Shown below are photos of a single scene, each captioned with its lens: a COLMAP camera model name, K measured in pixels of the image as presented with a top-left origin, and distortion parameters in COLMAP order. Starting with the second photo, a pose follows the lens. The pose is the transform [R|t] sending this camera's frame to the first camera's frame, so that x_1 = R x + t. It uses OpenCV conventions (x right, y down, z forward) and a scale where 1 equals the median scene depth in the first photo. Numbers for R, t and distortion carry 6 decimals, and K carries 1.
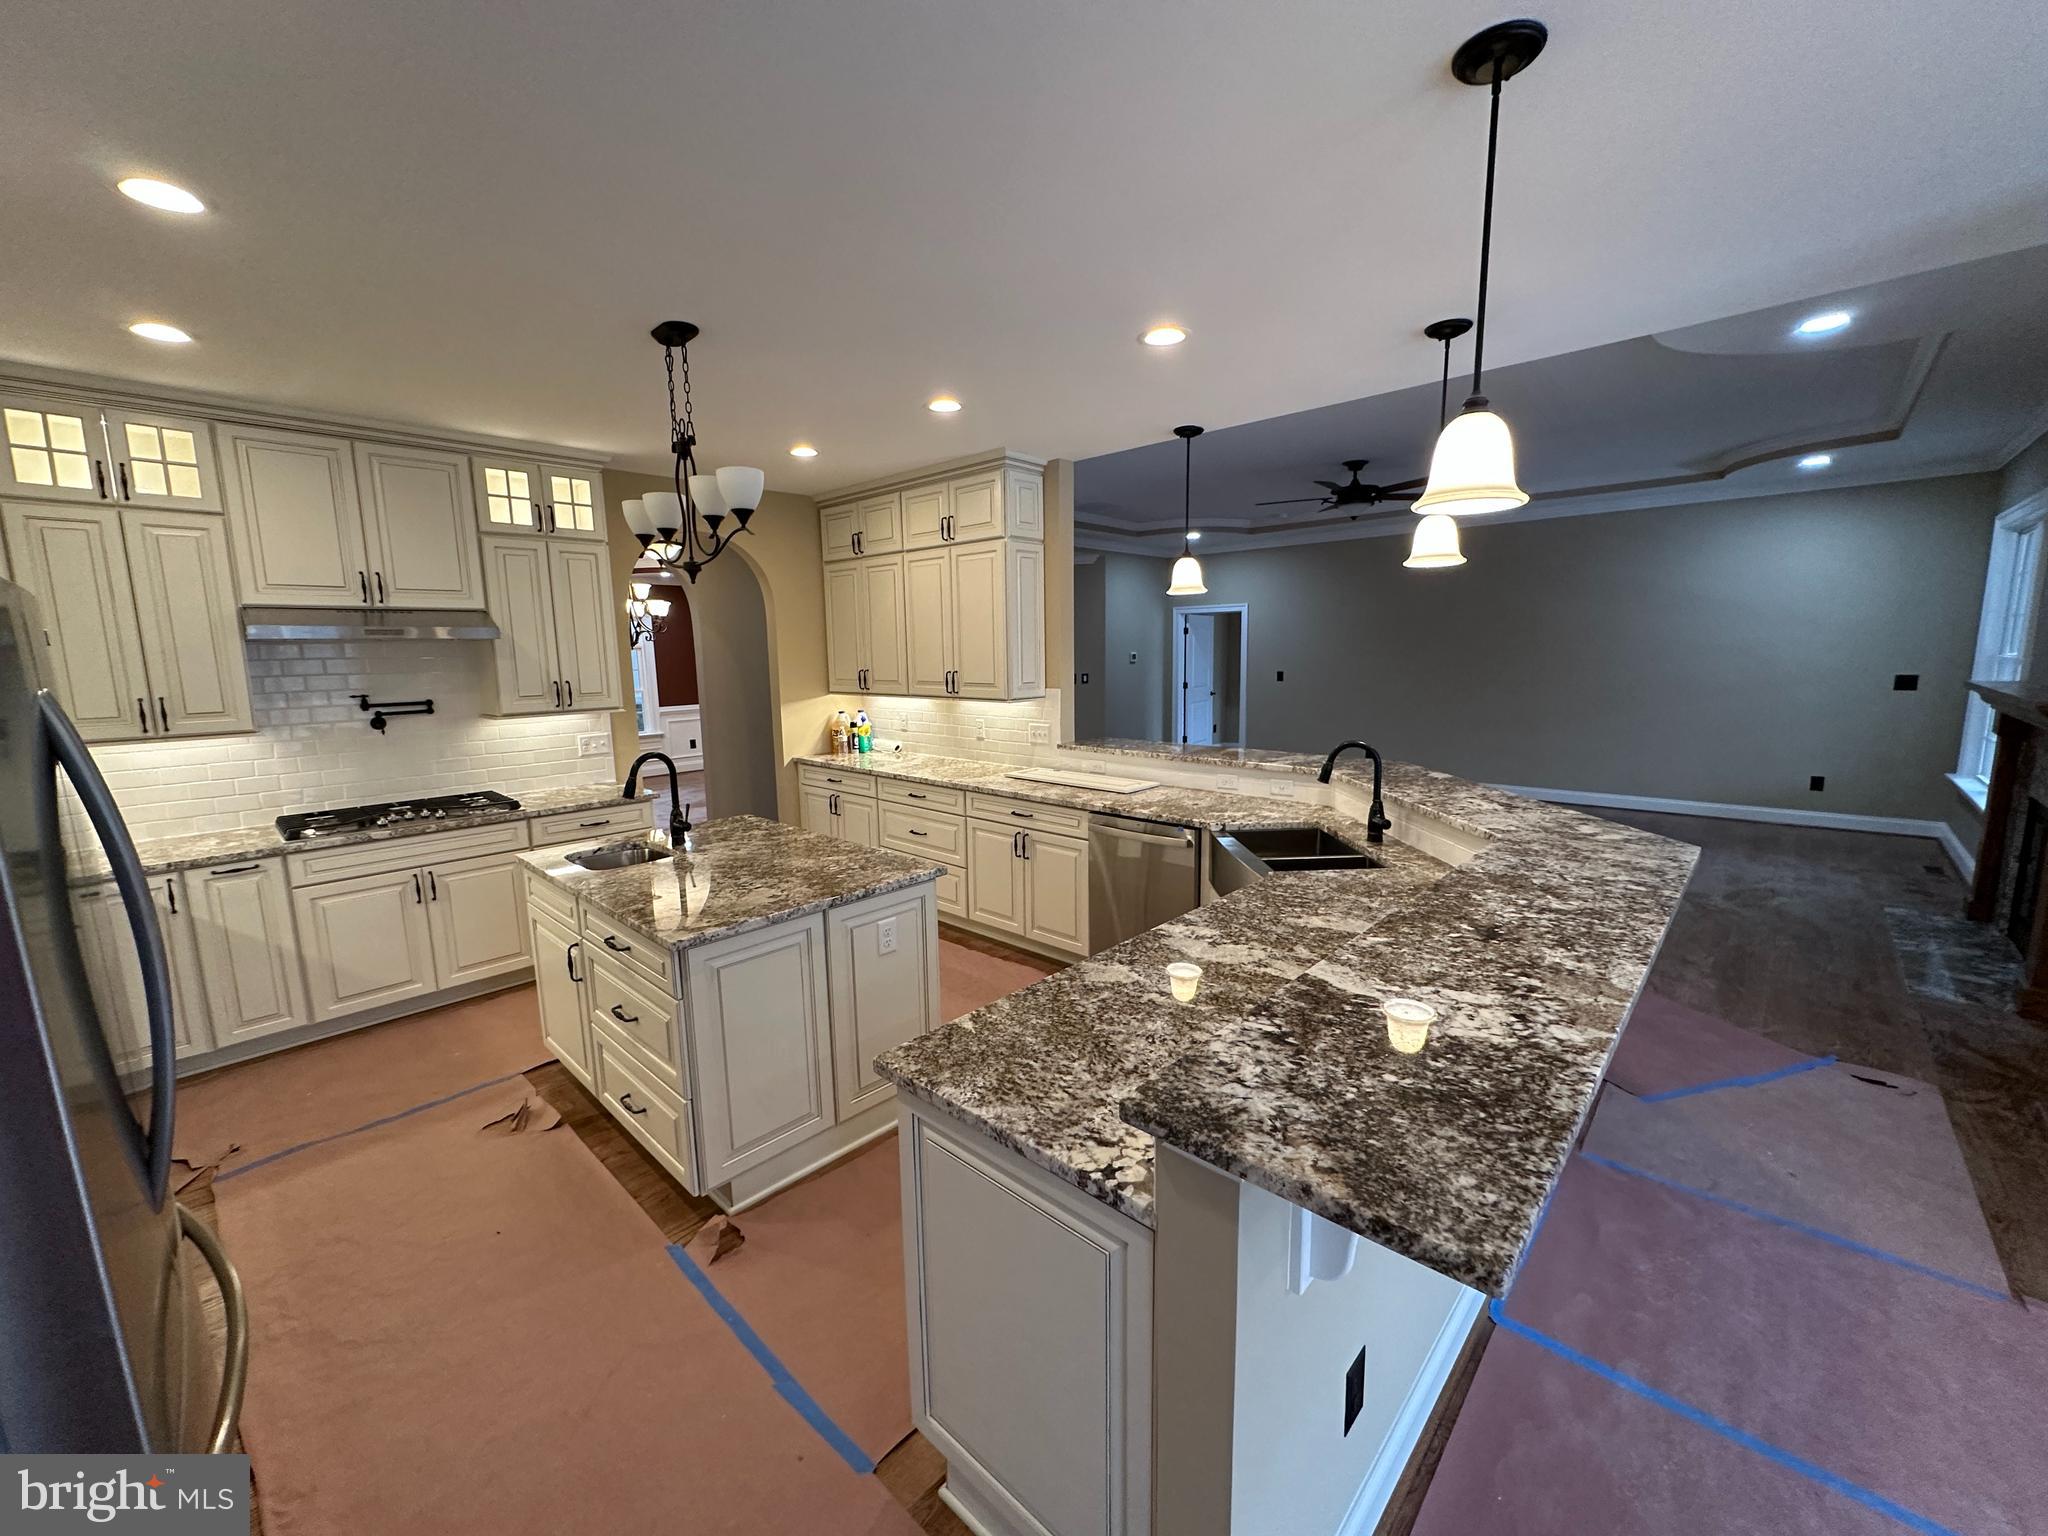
lens RADIAL K [[813.5, 0, 1024.6], [0, 813.5, 767.3], [0, 0, 1]] dist [-0.001122, -0.000096]
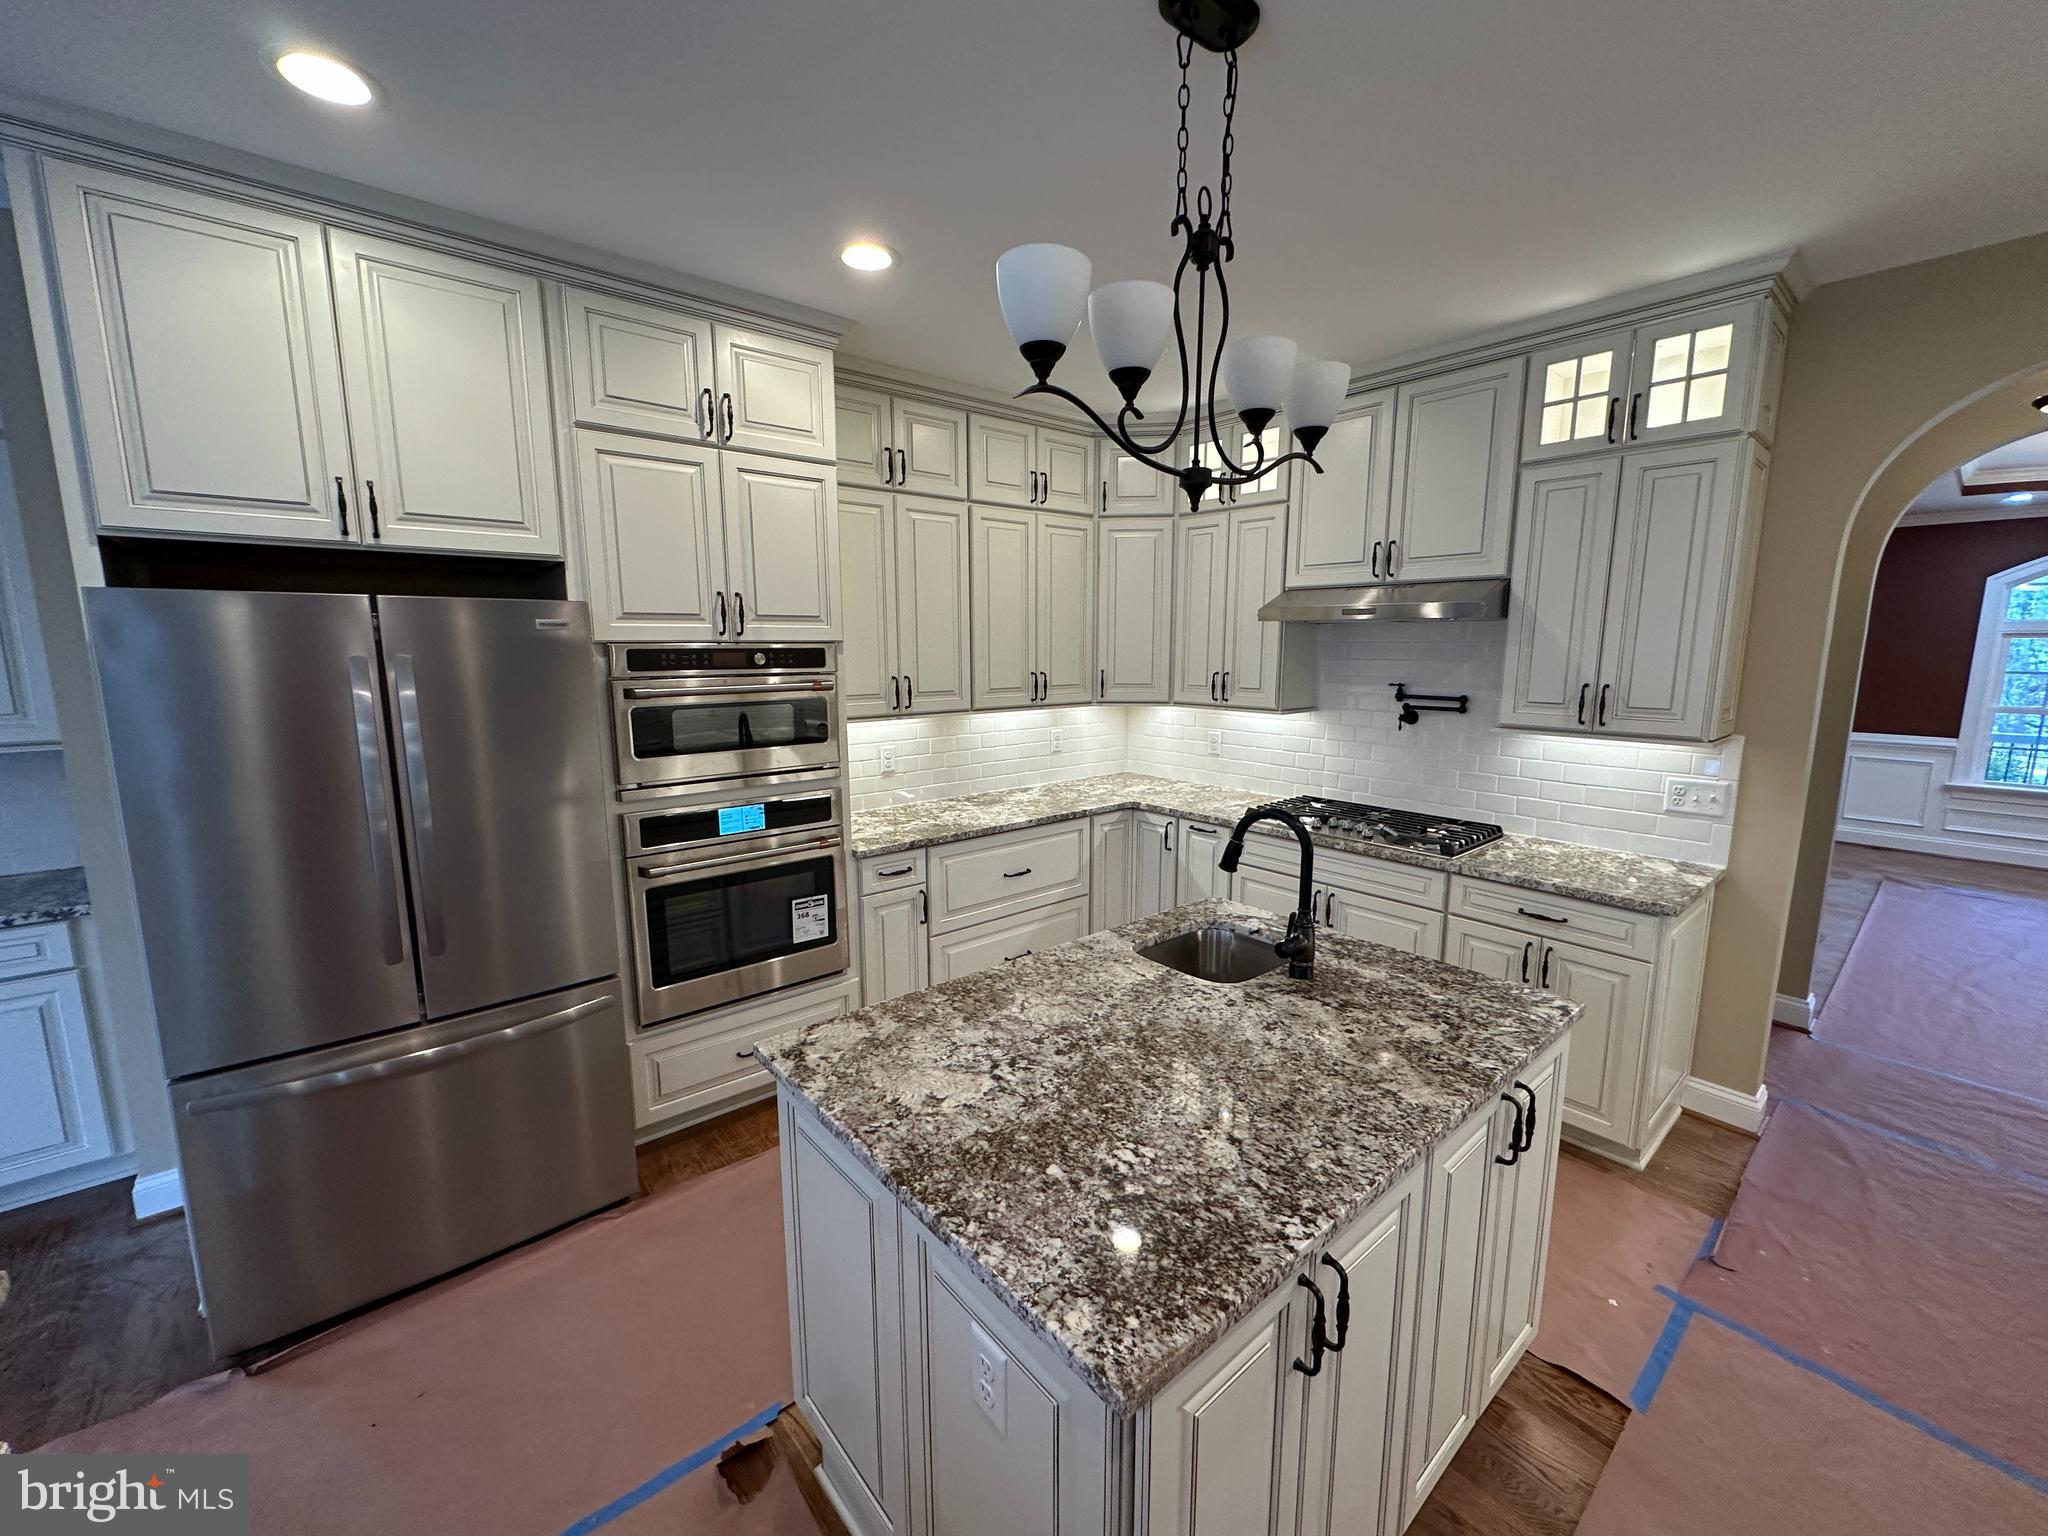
lens RADIAL K [[813.5, 0, 1025.0], [0, 813.5, 766.1], [0, 0, 1]] dist [-0.001122, -0.000096]
pose [[-0.111239, 0.166927, -0.979674, 0.109206], [-0.145623, 0.972413, 0.182225, -0.102669], [0.983066, 0.162934, -0.083862, 0.687123]]
